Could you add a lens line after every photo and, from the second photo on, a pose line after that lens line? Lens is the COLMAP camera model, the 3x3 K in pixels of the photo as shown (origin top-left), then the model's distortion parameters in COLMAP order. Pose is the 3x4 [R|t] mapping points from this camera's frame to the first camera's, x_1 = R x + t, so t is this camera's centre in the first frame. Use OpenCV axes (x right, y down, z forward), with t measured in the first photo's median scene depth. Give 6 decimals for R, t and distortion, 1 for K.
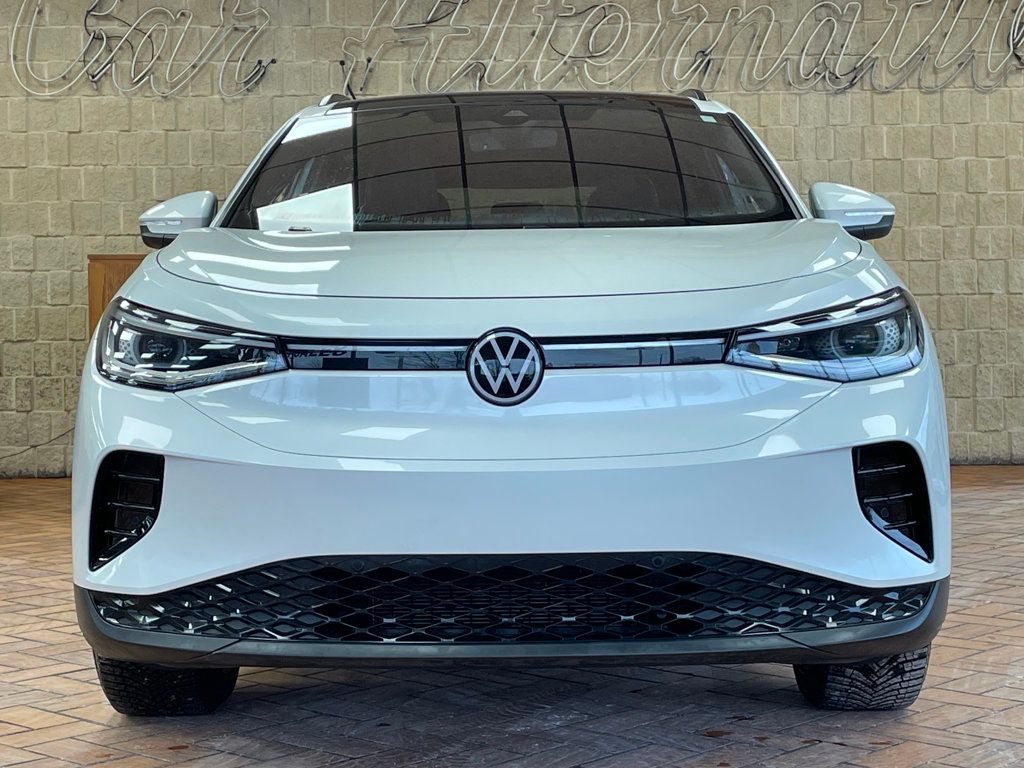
lens RADIAL K [[1845.1, 0, 512.0], [0, 1845.1, 384.0], [0, 0, 1]] dist [-0.009460, 0.058250]
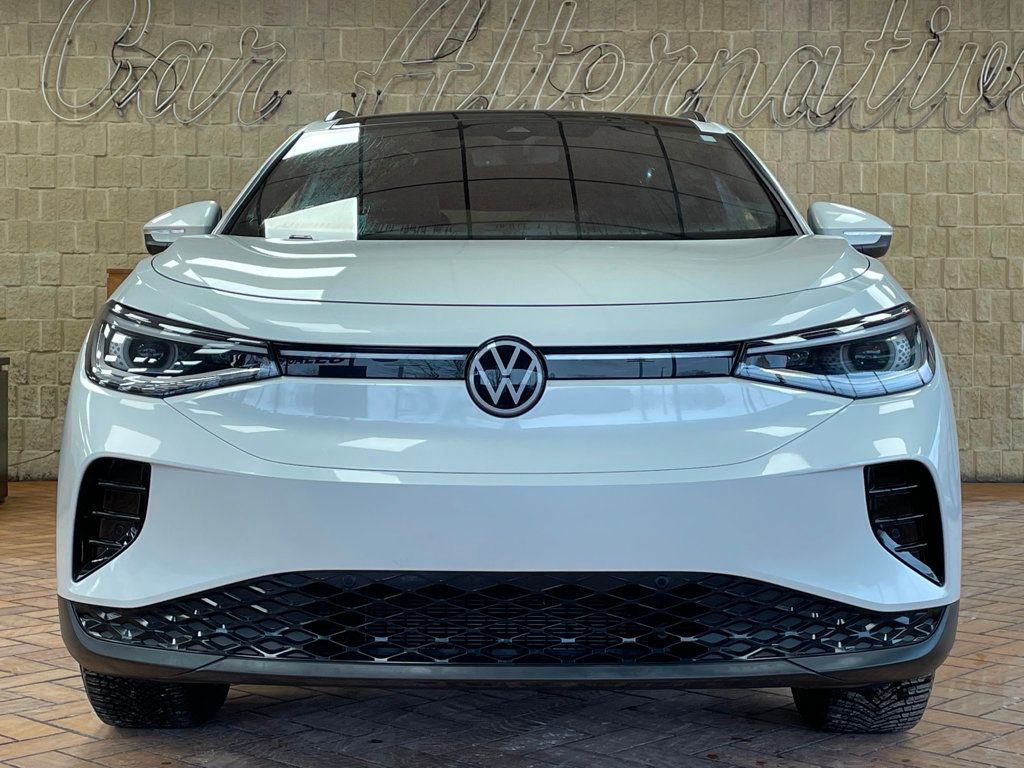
lens RADIAL K [[1656.1, 0, 512.0], [0, 1656.1, 384.0], [0, 0, 1]] dist [0.025857, 0.019126]
pose [[0.999877, 0.015357, 0.003025, -0.002536], [-0.015326, 0.999831, -0.010166, 0.002646], [-0.003181, 0.010118, 0.999944, 0.111889]]
